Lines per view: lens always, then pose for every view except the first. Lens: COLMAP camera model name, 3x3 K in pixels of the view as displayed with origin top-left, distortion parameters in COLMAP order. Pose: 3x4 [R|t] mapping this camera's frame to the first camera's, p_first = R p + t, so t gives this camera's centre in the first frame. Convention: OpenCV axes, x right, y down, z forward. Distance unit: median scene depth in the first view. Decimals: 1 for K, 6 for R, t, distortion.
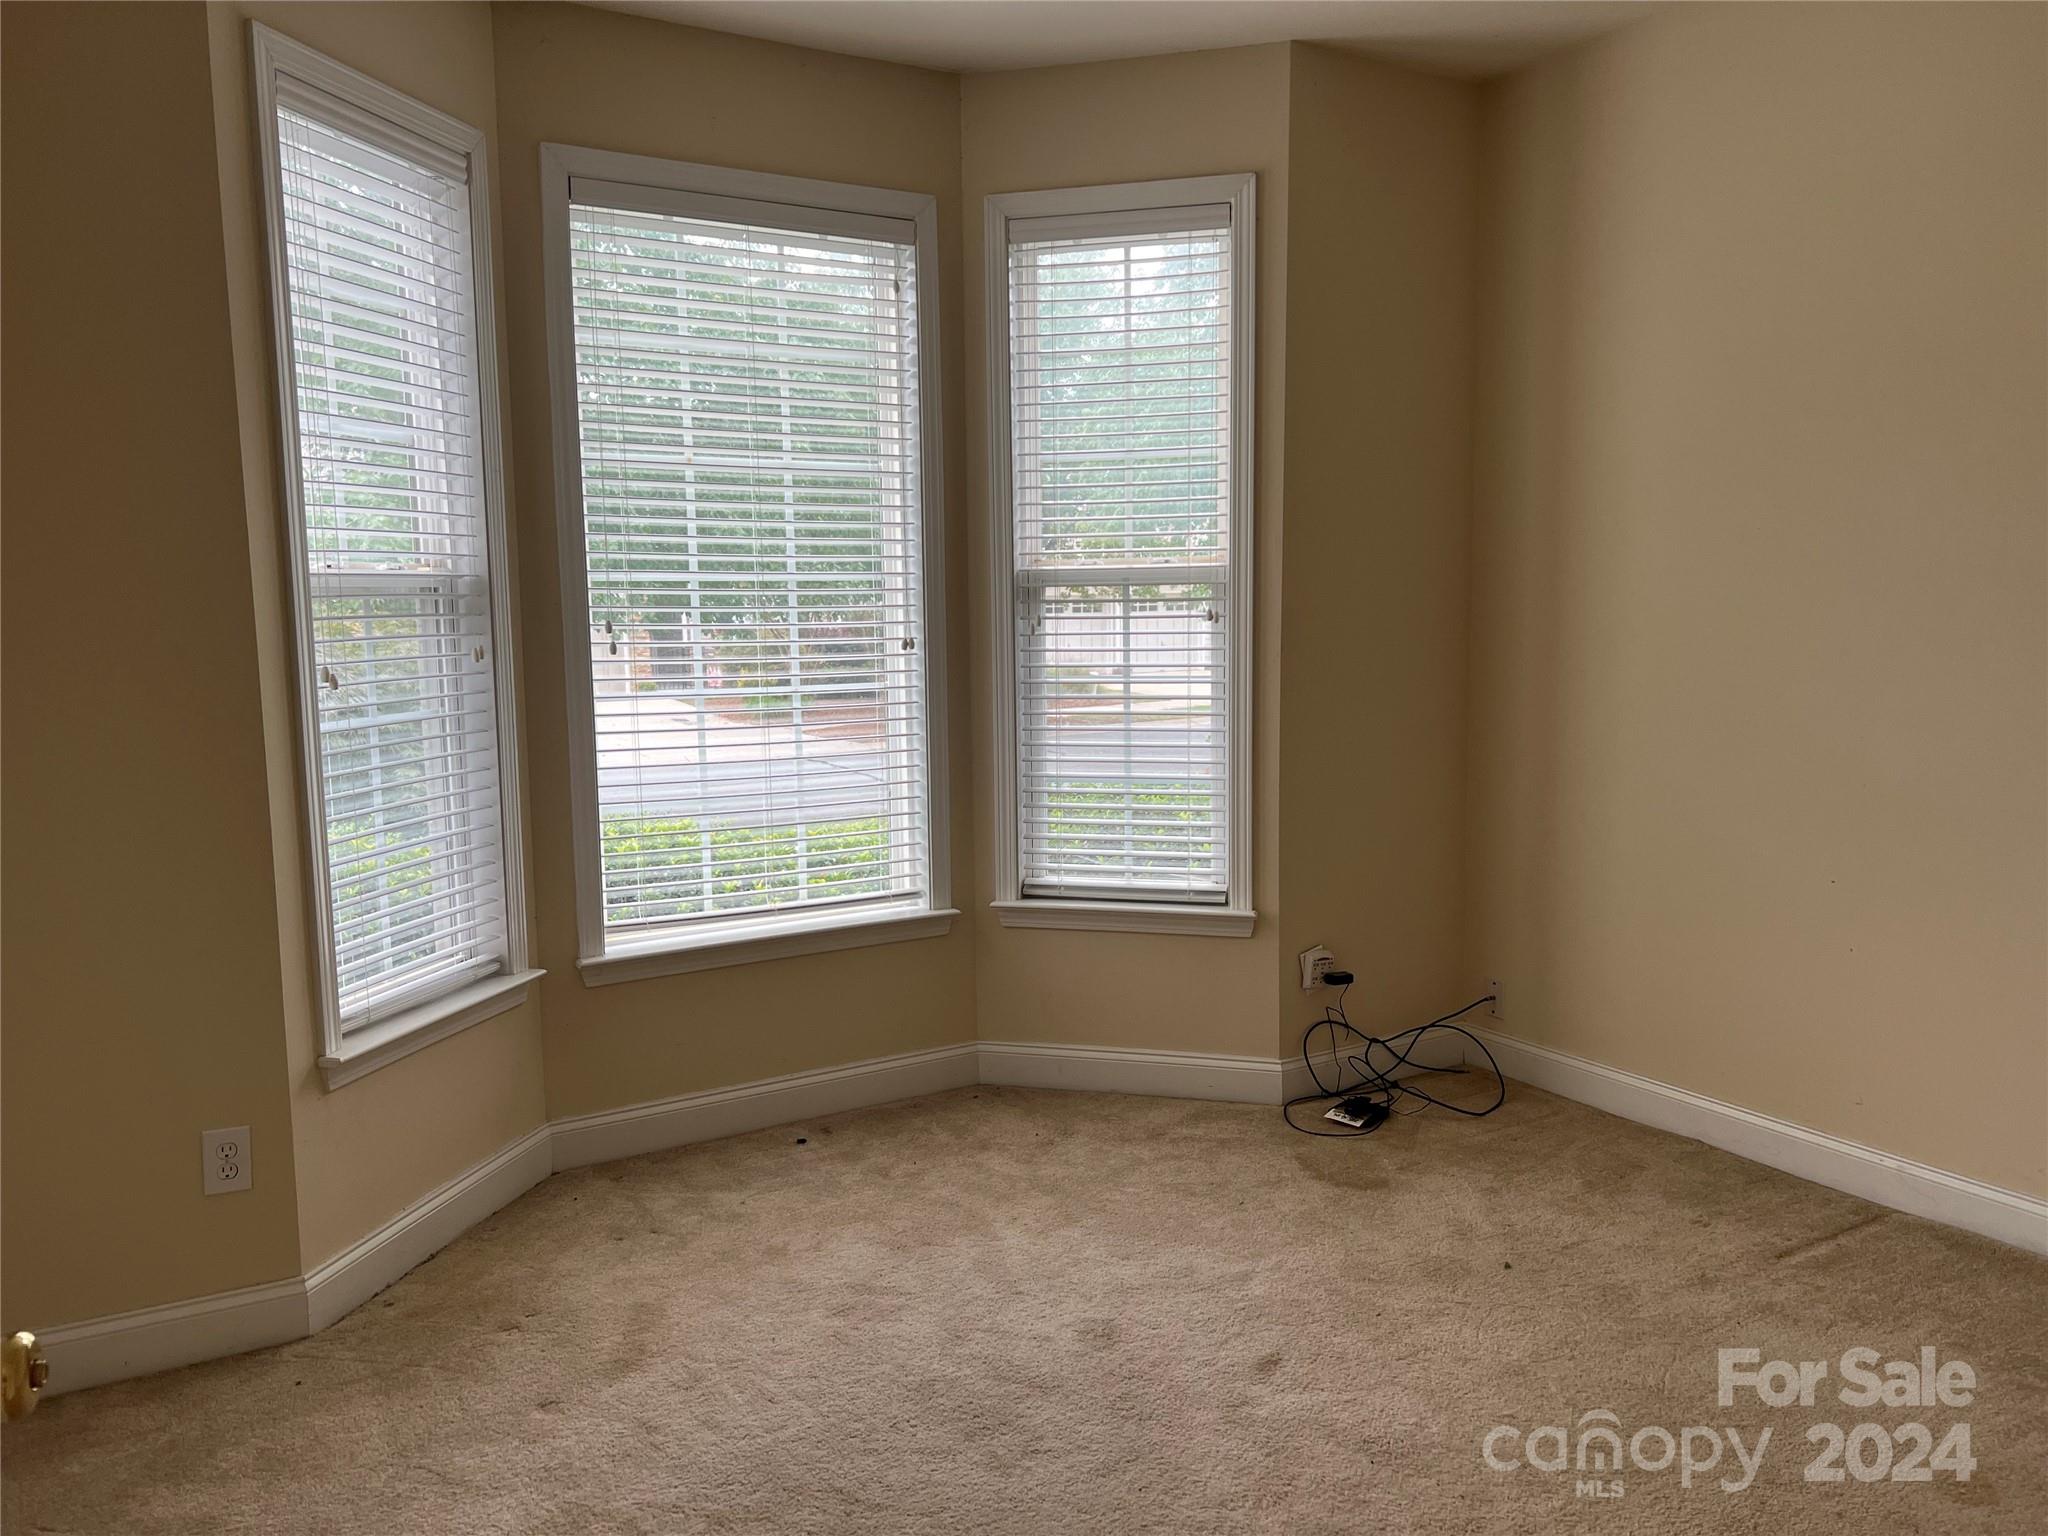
lens RADIAL K [[1540.0, 0, 1022.0], [0, 1540.0, 777.8], [0, 0, 1]] dist [0.025053, -0.016371]
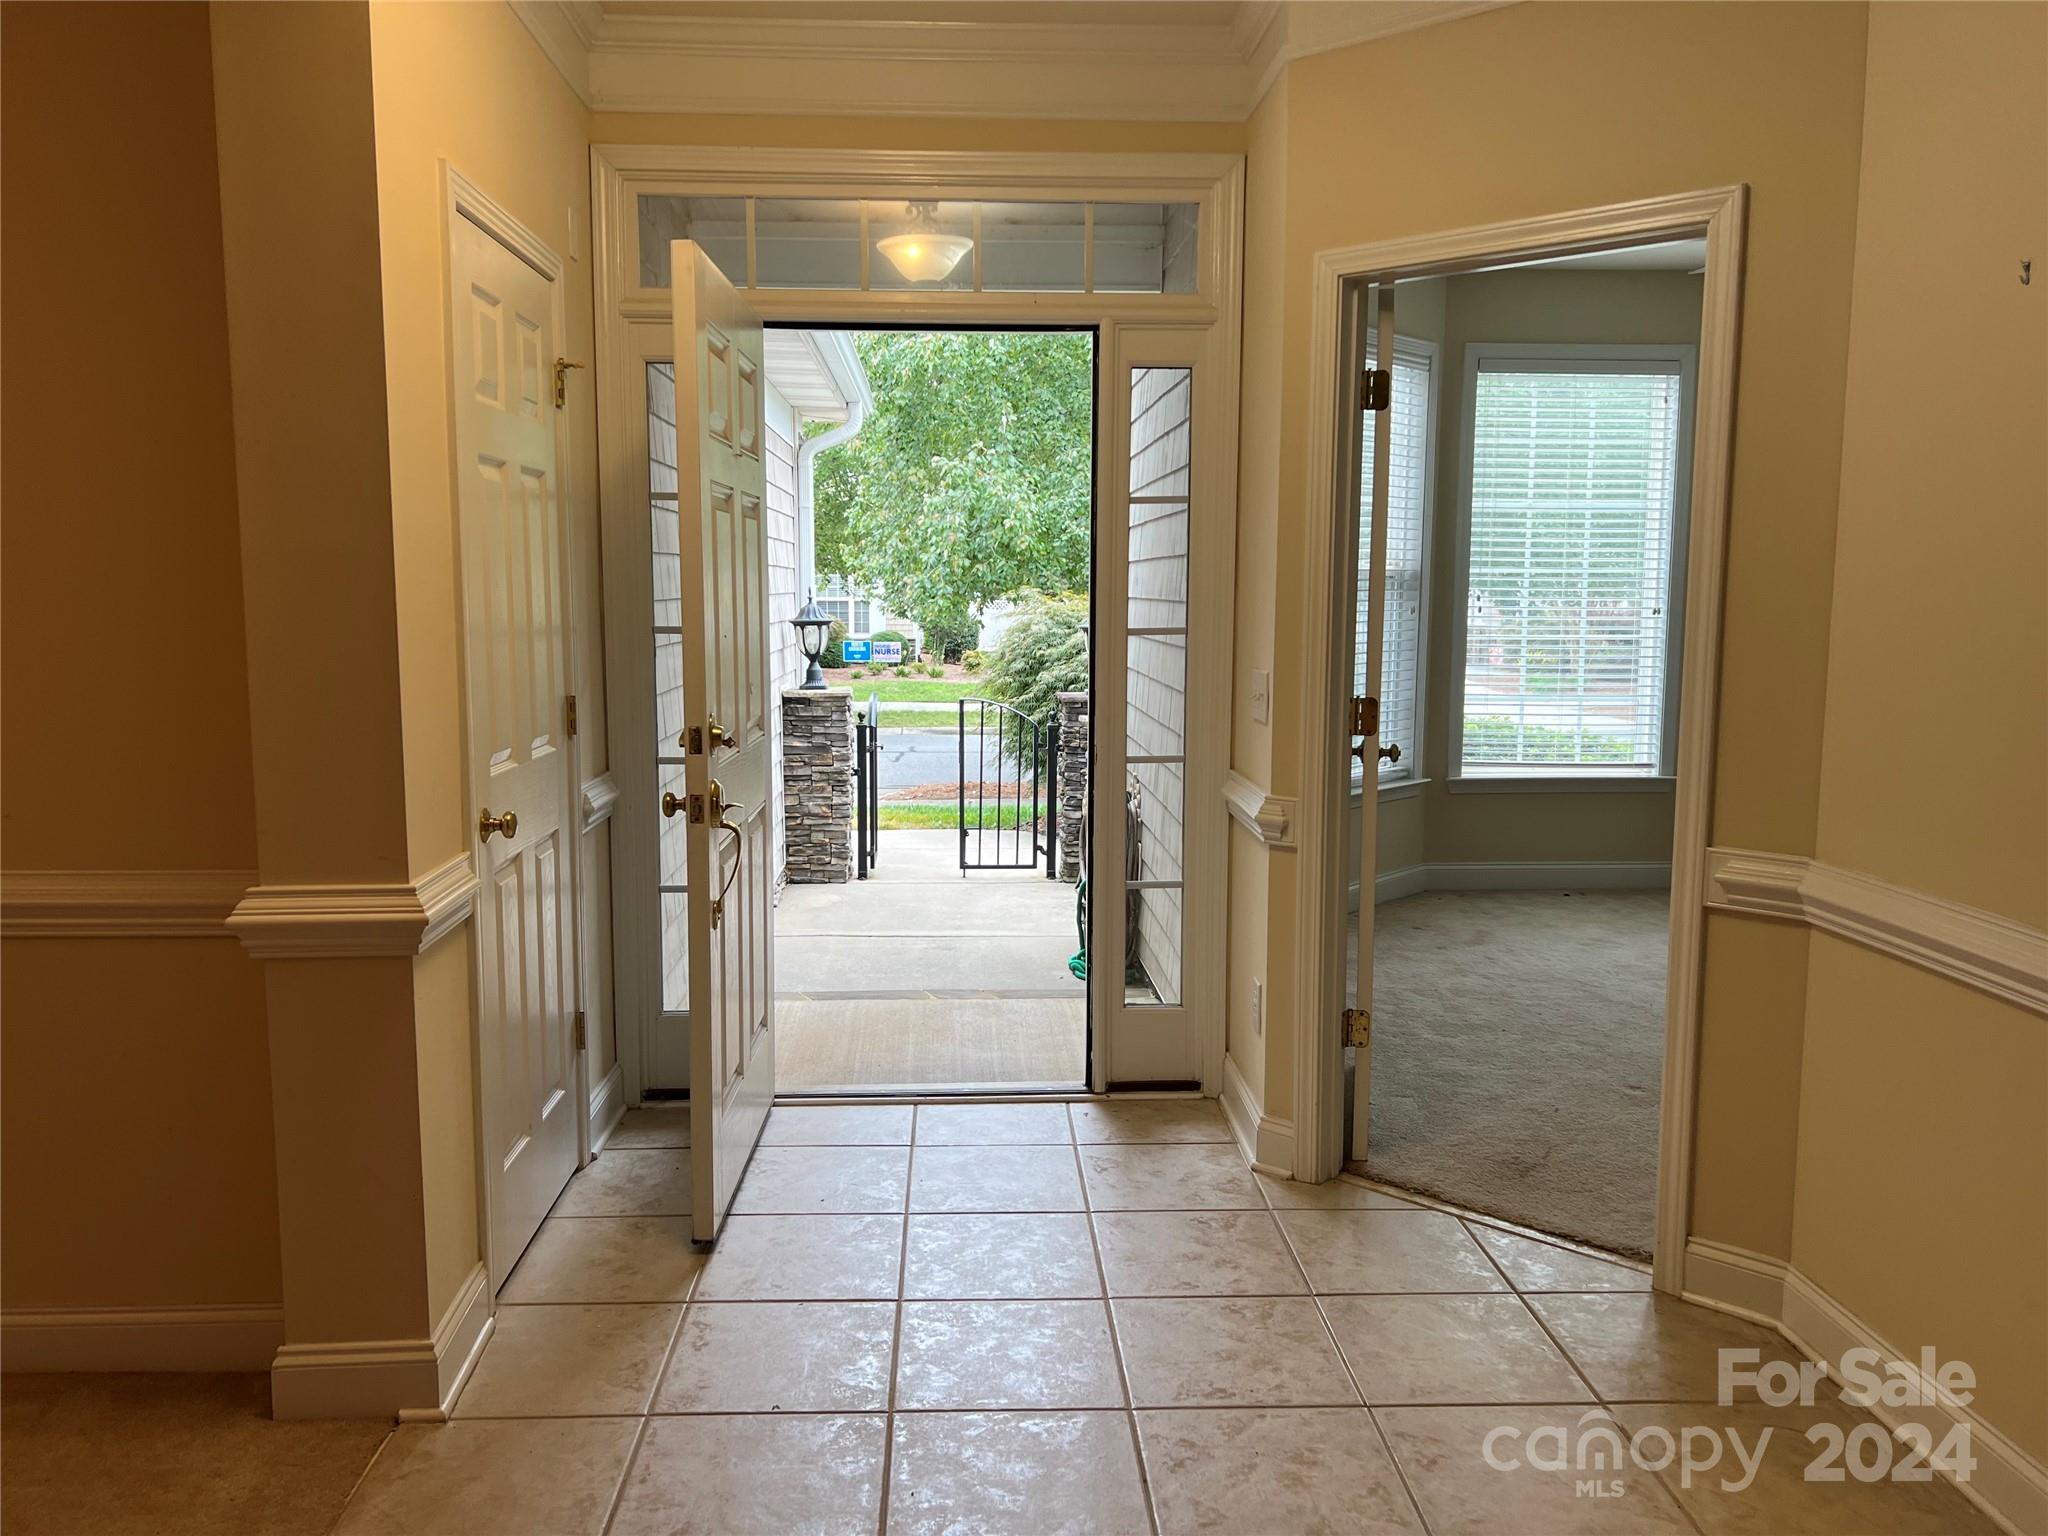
lens RADIAL K [[1540.0, 0, 1008.2], [0, 1540.0, 771.7], [0, 0, 1]] dist [0.025053, -0.016371]
pose [[0.878776, 0.073223, -0.471585, 0.116162], [-0.068518, 0.997280, 0.027168, 0.092387], [0.472291, 0.008437, 0.881402, -0.838470]]
